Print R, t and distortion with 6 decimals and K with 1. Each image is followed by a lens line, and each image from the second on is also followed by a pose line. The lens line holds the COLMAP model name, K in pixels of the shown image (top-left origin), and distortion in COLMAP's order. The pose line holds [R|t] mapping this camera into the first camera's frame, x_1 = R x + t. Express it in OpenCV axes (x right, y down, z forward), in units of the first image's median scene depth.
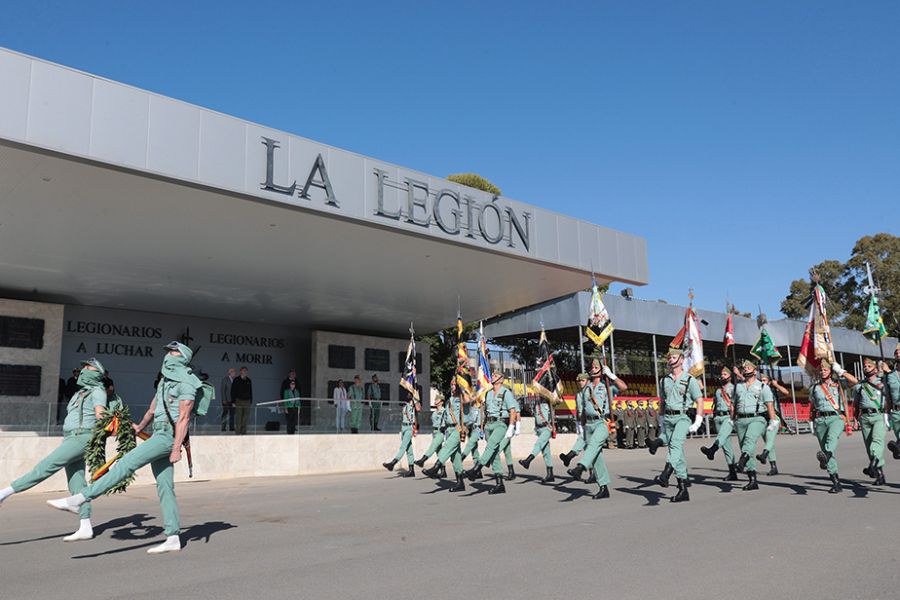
lens RADIAL K [[796.3, 0, 435.0], [0, 796.3, 300.0], [0, 0, 1]] dist [0.000630, 0.002860]
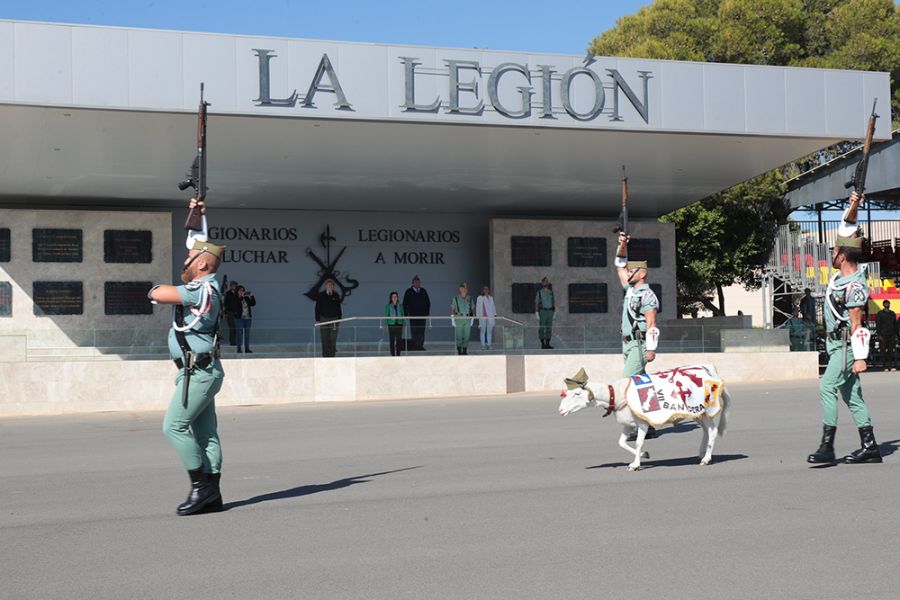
lens RADIAL K [[1452.9, 0, 469.4], [0, 1452.9, 299.9], [0, 0, 1]] dist [0.034127, 0.034233]
pose [[0.911169, -0.016874, -0.411686, 0.538981], [0.074169, 0.989557, 0.123595, -0.077990], [0.405302, -0.143151, 0.902906, -0.373723]]
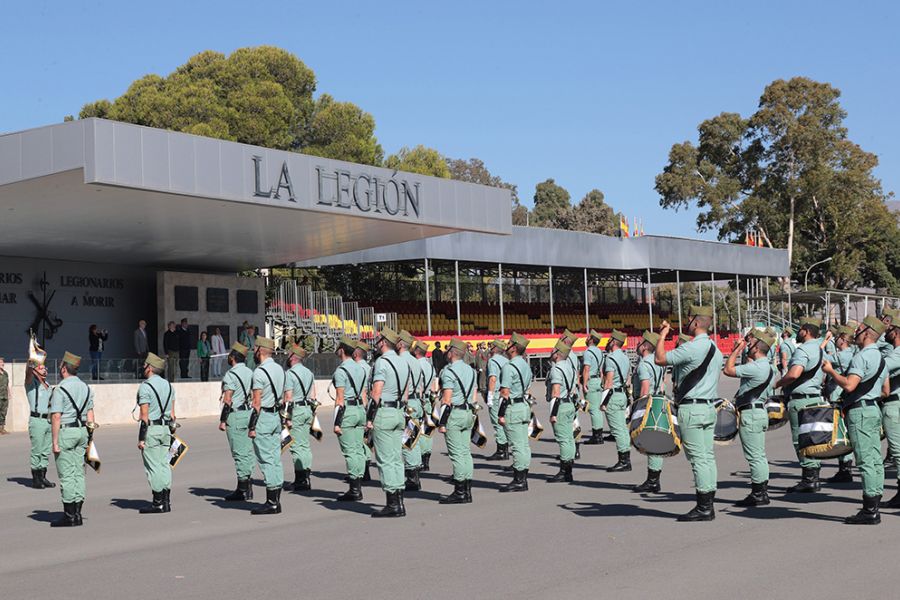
lens RADIAL K [[1713.8, 0, 450.0], [0, 1713.8, 300.0], [0, 0, 1]] dist [0.025168, 0.068929]
pose [[0.960844, 0.001169, 0.277089, -0.508502], [-0.034681, 0.992635, 0.116070, -0.227994], [-0.274912, -0.121135, 0.953808, -1.329900]]
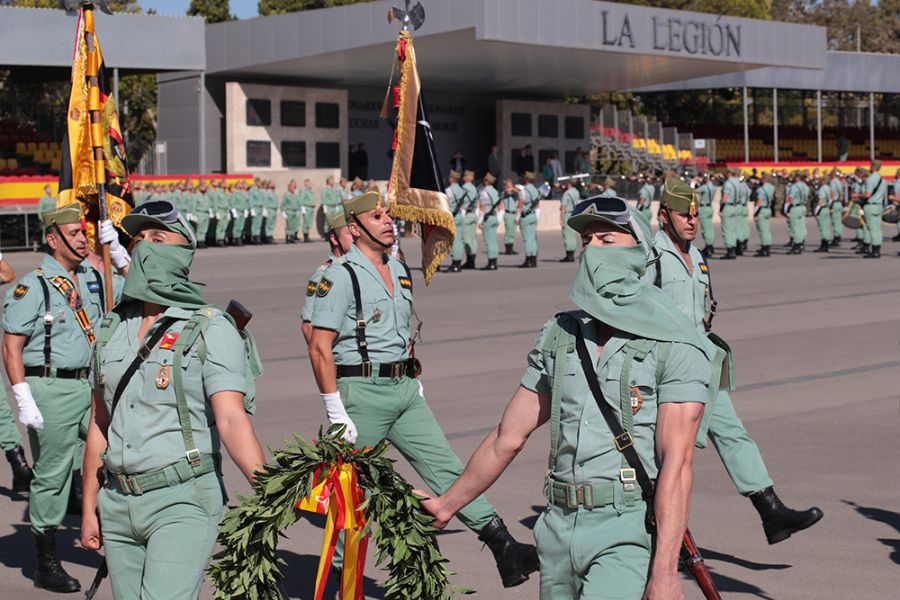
lens RADIAL K [[2516.4, 0, 450.0], [0, 2516.4, 300.0], [0, 0, 1]] dist [0.118677, -1.126413]
pose [[0.988224, 0.001995, 0.153001, -0.935577], [-0.032878, 0.979329, 0.199583, -0.462435], [-0.149440, -0.202263, 0.967862, -2.837022]]
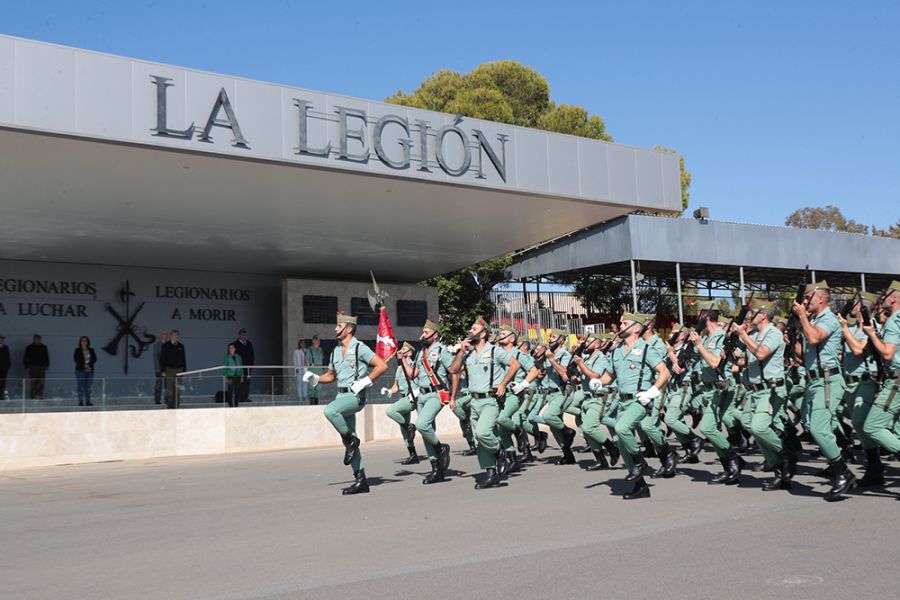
lens RADIAL K [[1114.5, 0, 452.6], [0, 1114.5, 288.2], [0, 0, 1]] dist [0.007003, 0.016915]
pose [[0.995582, -0.026112, -0.090189, 0.164085], [0.032380, 0.997108, 0.068754, -0.032687], [0.088133, -0.071370, 0.993549, -0.159528]]
